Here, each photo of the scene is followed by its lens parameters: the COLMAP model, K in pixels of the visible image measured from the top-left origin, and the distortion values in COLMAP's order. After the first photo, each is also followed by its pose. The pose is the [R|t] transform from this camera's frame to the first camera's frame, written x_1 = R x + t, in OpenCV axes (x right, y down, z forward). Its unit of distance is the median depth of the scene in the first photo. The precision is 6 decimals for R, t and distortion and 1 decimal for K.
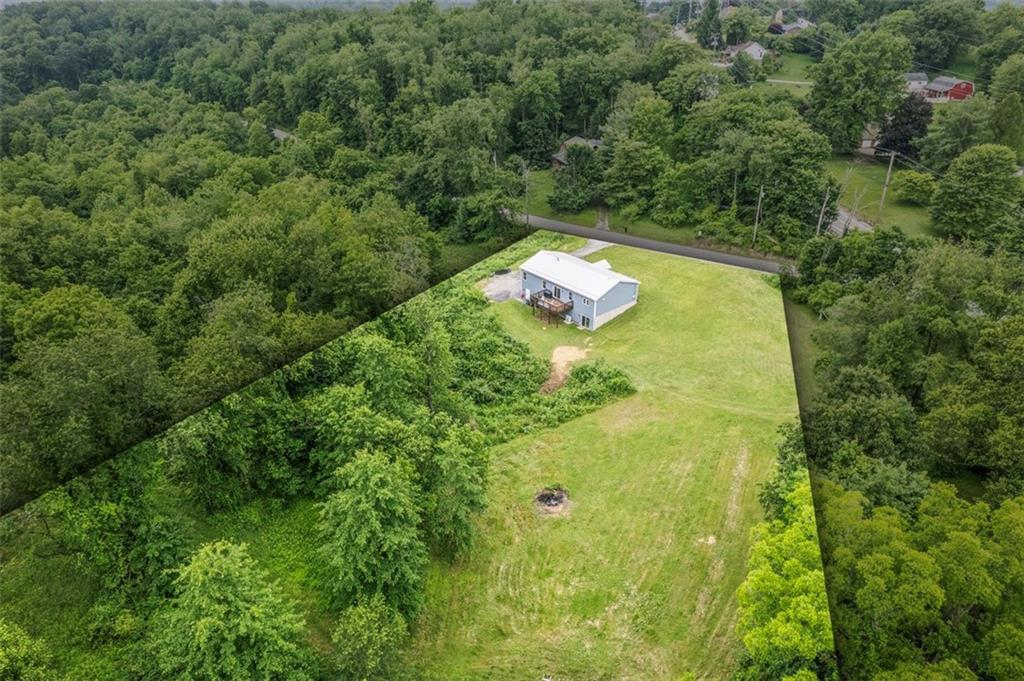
lens RADIAL K [[656.1, 0, 512.0], [0, 656.1, 340.5], [0, 0, 1]] dist [-0.035644, 0.000048]
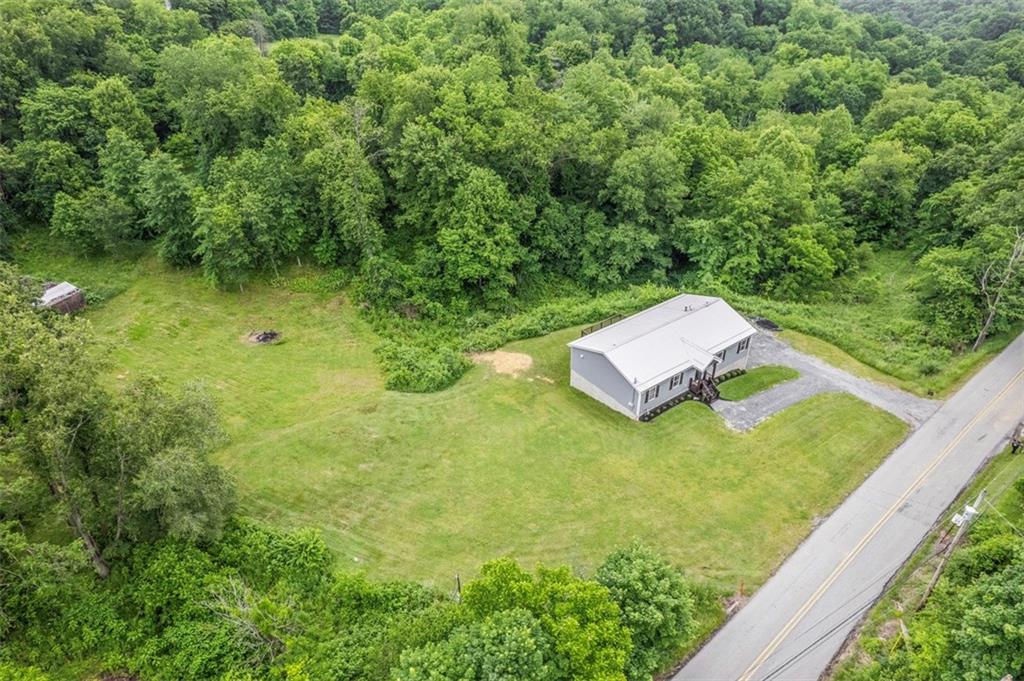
lens RADIAL K [[656.1, 0, 512.0], [0, 656.1, 340.5], [0, 0, 1]] dist [-0.035644, 0.000048]
pose [[-0.069422, 0.530449, -0.844870, 0.760682], [-0.474958, 0.727190, 0.495591, -0.405672], [0.877266, 0.435683, 0.201457, 0.854417]]
